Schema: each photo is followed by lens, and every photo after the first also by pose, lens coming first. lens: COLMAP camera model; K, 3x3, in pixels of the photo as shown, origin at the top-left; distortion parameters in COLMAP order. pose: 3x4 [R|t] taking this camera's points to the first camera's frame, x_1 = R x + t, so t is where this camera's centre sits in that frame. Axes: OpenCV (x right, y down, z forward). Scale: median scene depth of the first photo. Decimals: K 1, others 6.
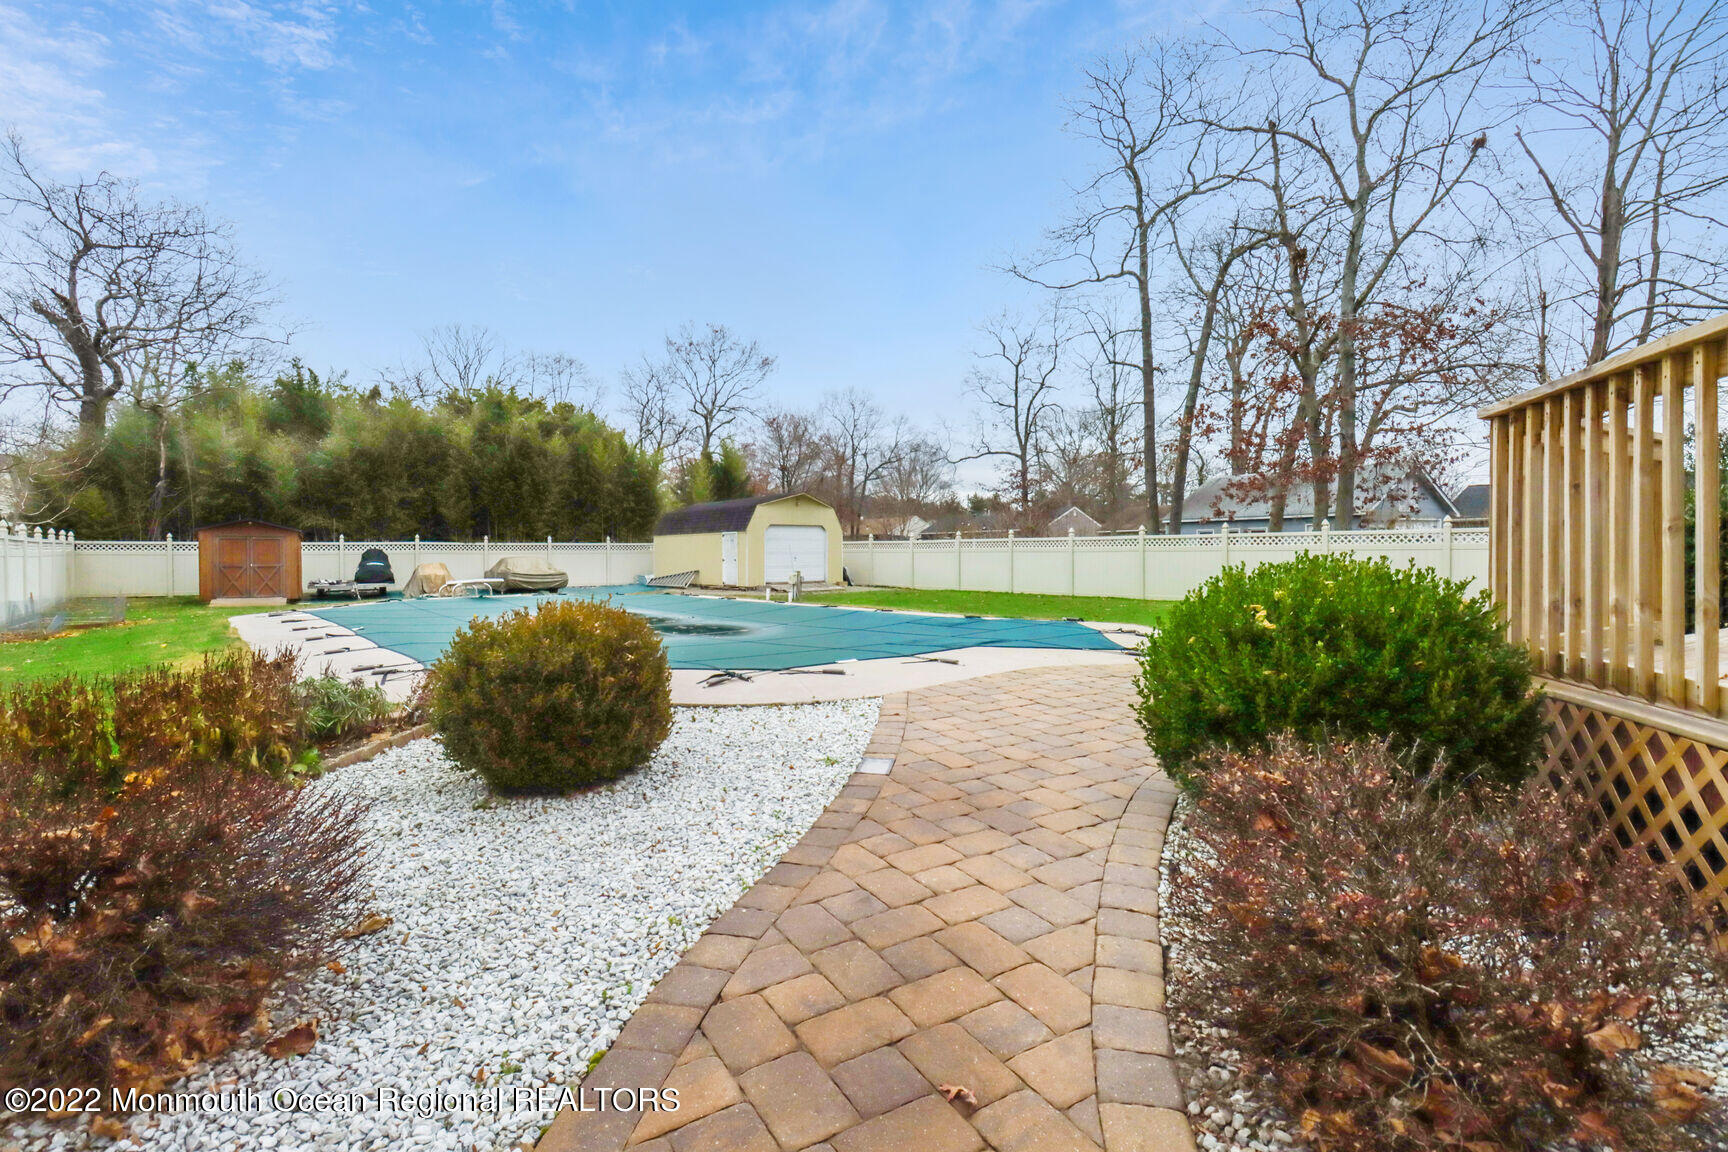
lens RADIAL K [[816.9, 0, 822.0], [0, 816.9, 542.8], [0, 0, 1]] dist [0.018550, -0.003187]
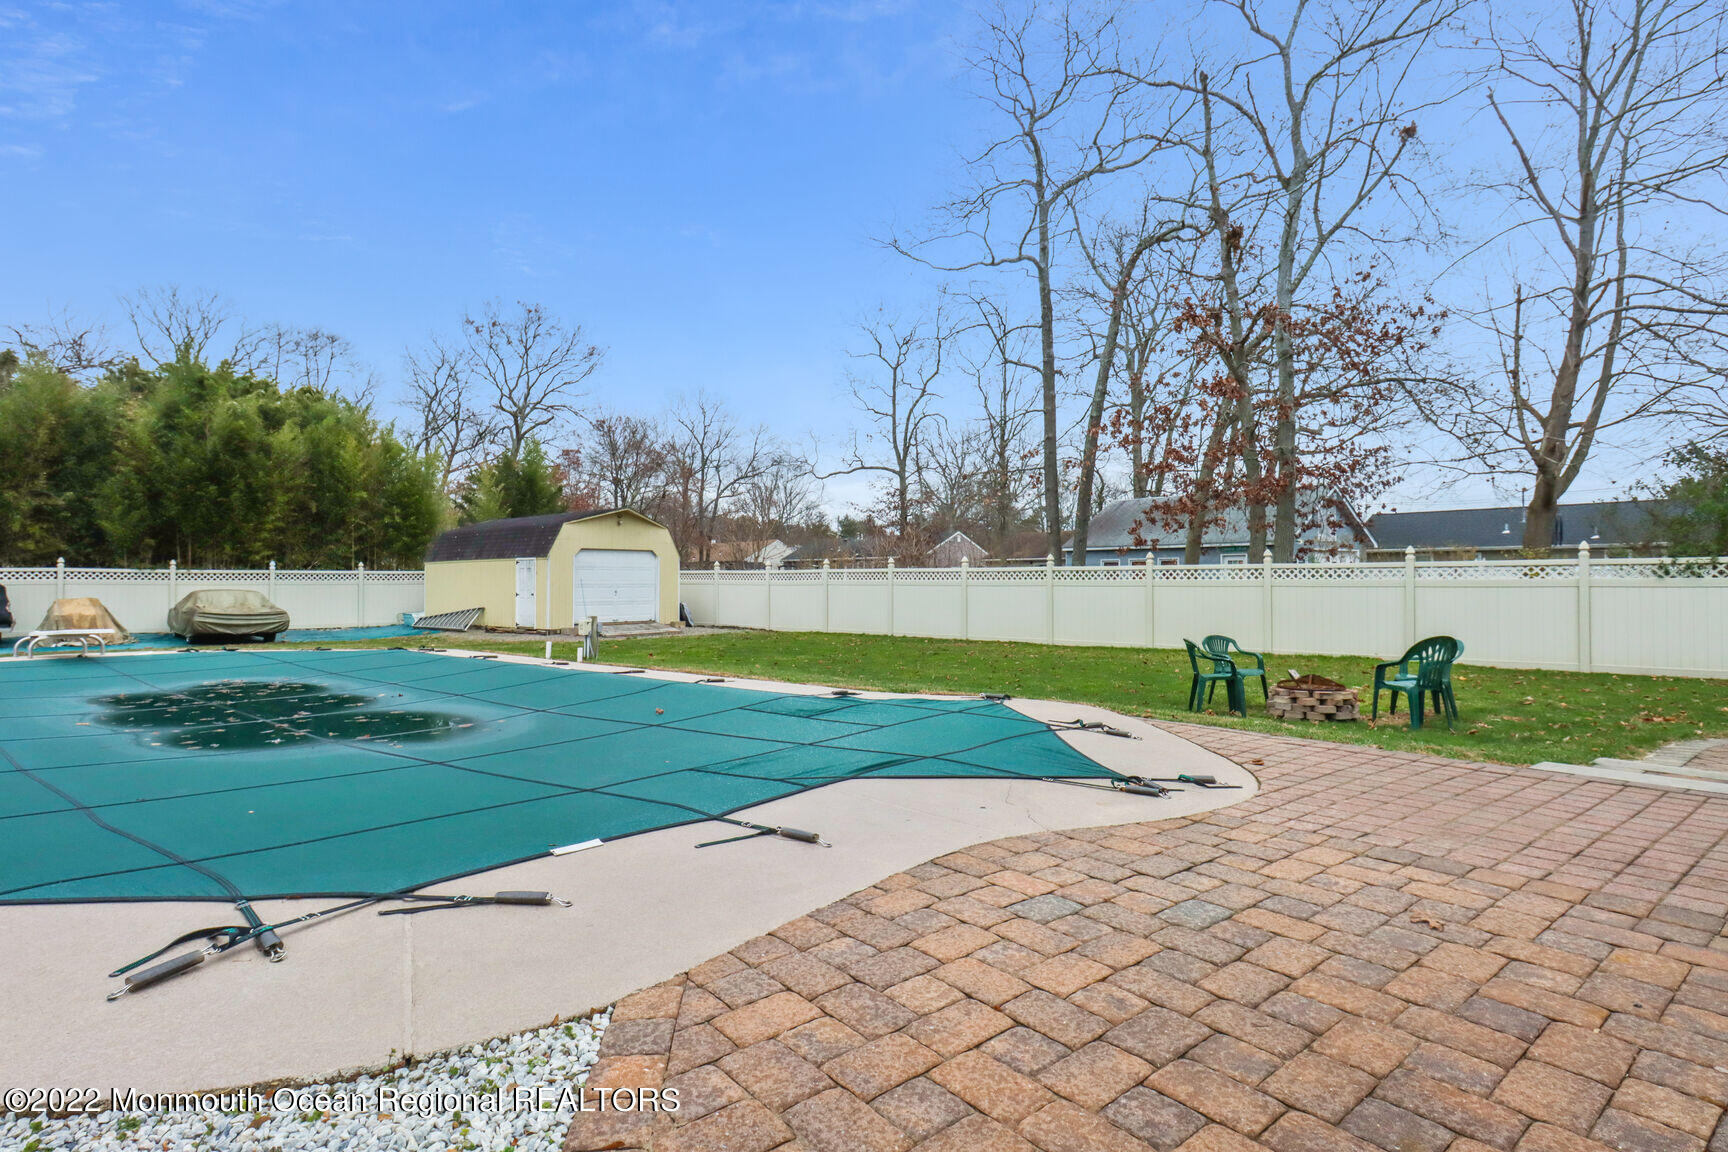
lens RADIAL K [[916.7, 0, 840.7], [0, 916.7, 564.6], [0, 0, 1]] dist [-0.013644, 0.004461]
pose [[0.982668, 0.011629, 0.185010, 0.015467], [-0.009983, 0.999902, -0.009824, -0.002356], [-0.185106, 0.007807, 0.982687, 0.116119]]
